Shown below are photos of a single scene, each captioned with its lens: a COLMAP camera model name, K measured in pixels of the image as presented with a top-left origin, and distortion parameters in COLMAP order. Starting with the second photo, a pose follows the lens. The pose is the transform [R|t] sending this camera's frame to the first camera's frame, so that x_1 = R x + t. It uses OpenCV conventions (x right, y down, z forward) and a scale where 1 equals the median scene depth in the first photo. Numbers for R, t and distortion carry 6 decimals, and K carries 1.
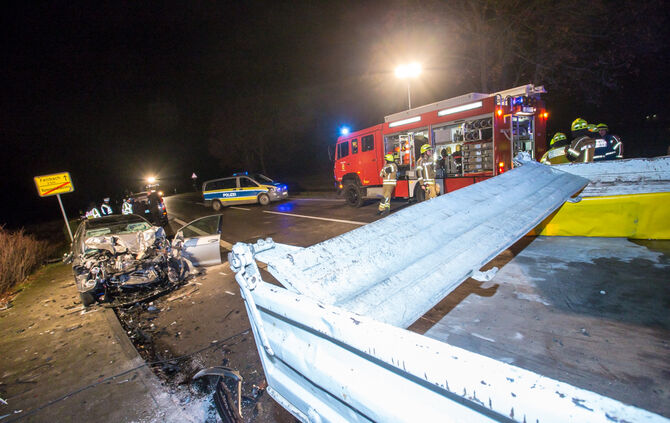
lens RADIAL K [[336.8, 0, 333.7], [0, 336.8, 223.2], [0, 0, 1]] dist [-0.070939, 0.028602]
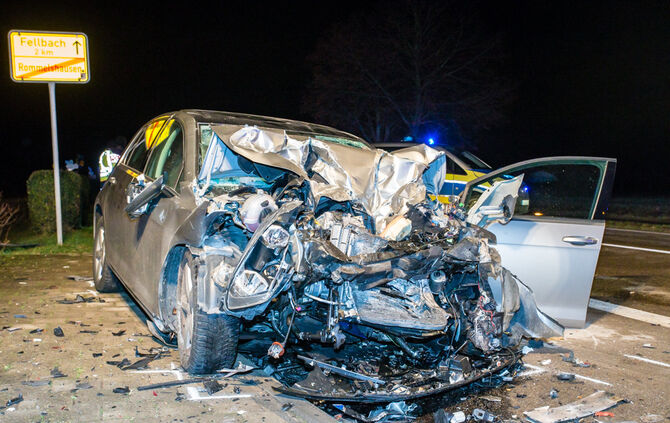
lens RADIAL K [[717.9, 0, 334.4], [0, 717.9, 225.0], [0, 0, 1]] dist [0.025694, 0.043609]
pose [[0.957851, 0.166628, -0.234002, -0.374719], [-0.190154, 0.978349, -0.081704, 0.115781], [0.215322, 0.122757, 0.968797, 0.316510]]
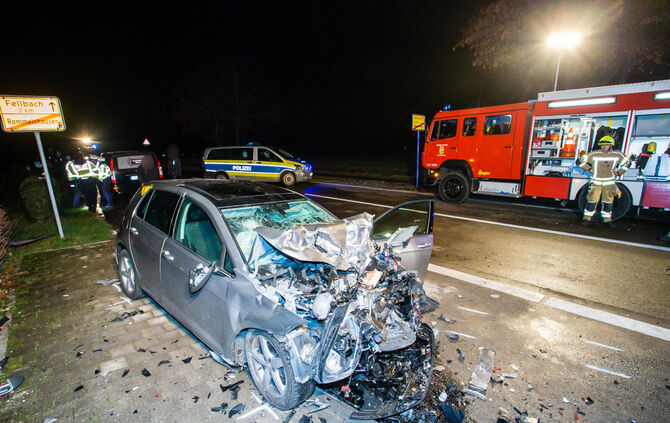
lens RADIAL K [[336.8, 0, 333.7], [0, 336.8, 223.2], [0, 0, 1]] dist [-0.070939, 0.028602]
pose [[0.978787, 0.090059, 0.184024, -0.550510], [-0.095755, 0.995155, 0.022287, 0.014715], [-0.181125, -0.039435, 0.982669, 0.423838]]
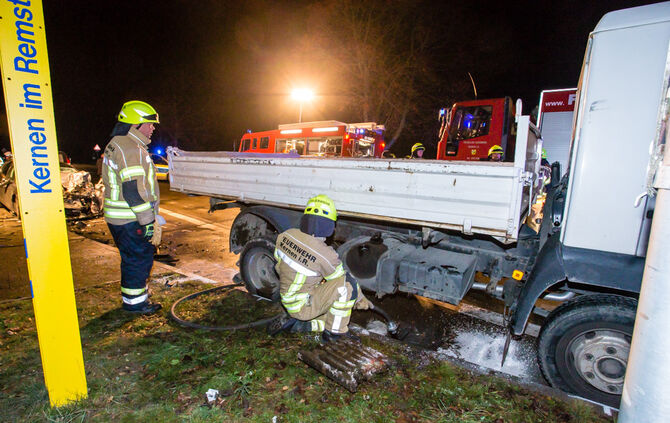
lens RADIAL K [[336.8, 0, 333.7], [0, 336.8, 223.2], [0, 0, 1]] dist [-0.070939, 0.028602]
pose [[0.955614, 0.132136, 0.263327, 0.081407], [-0.127276, 0.991231, -0.035511, 0.109392], [-0.265711, 0.000420, 0.964053, -0.426408]]
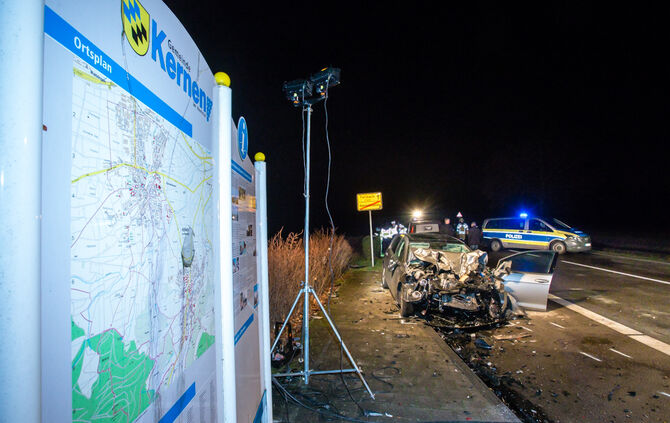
lens RADIAL K [[336.8, 0, 333.7], [0, 336.8, 223.2], [0, 0, 1]] dist [-0.070939, 0.028602]
pose [[0.738163, 0.122632, -0.663383, -0.197788], [-0.204561, 0.977731, -0.046878, 0.049959], [0.642861, 0.170305, 0.746810, 0.046285]]
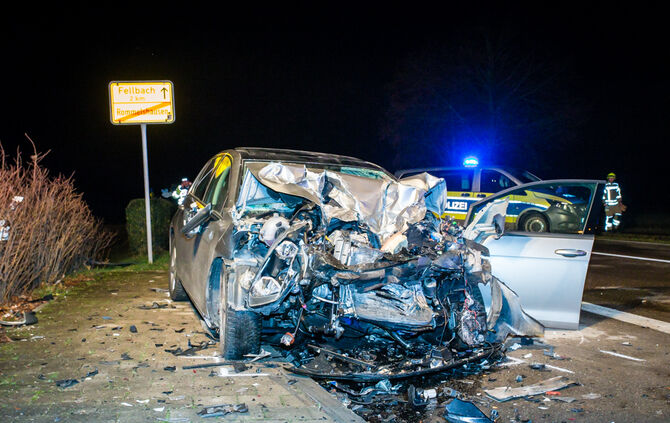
lens RADIAL K [[694.3, 0, 332.2], [0, 694.3, 222.0], [0, 0, 1]] dist [-0.002437, 0.113889]
pose [[0.922617, 0.144200, -0.357748, -0.300536], [-0.188208, 0.977884, -0.091217, 0.115266], [0.336683, 0.151489, 0.929352, 0.251562]]
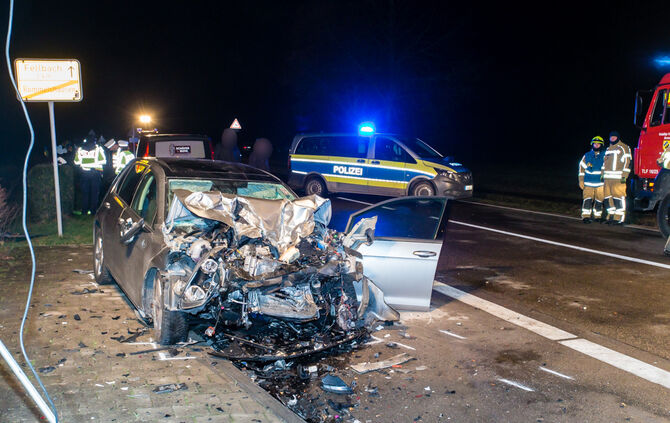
lens RADIAL K [[726.4, 0, 336.2], [0, 726.4, 225.4], [0, 0, 1]] dist [0.022214, 0.031269]
pose [[0.962304, 0.177879, -0.205742, -0.254045], [-0.188667, 0.981456, -0.033901, 0.062032], [0.195897, 0.071439, 0.978019, 0.056262]]
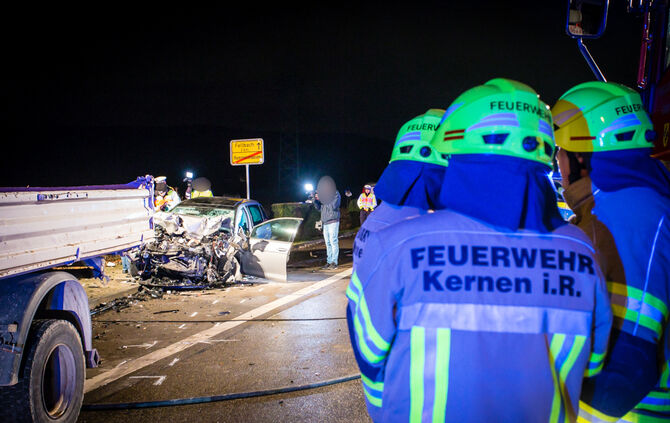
lens RADIAL K [[824.1, 0, 350.4], [0, 824.1, 210.3], [0, 0, 1]] dist [0.029337, 0.022804]
pose [[0.659556, 0.158337, -0.734789, 0.989265], [-0.224161, 0.974513, 0.008784, -0.076554], [0.717452, 0.158917, 0.678239, -0.159918]]
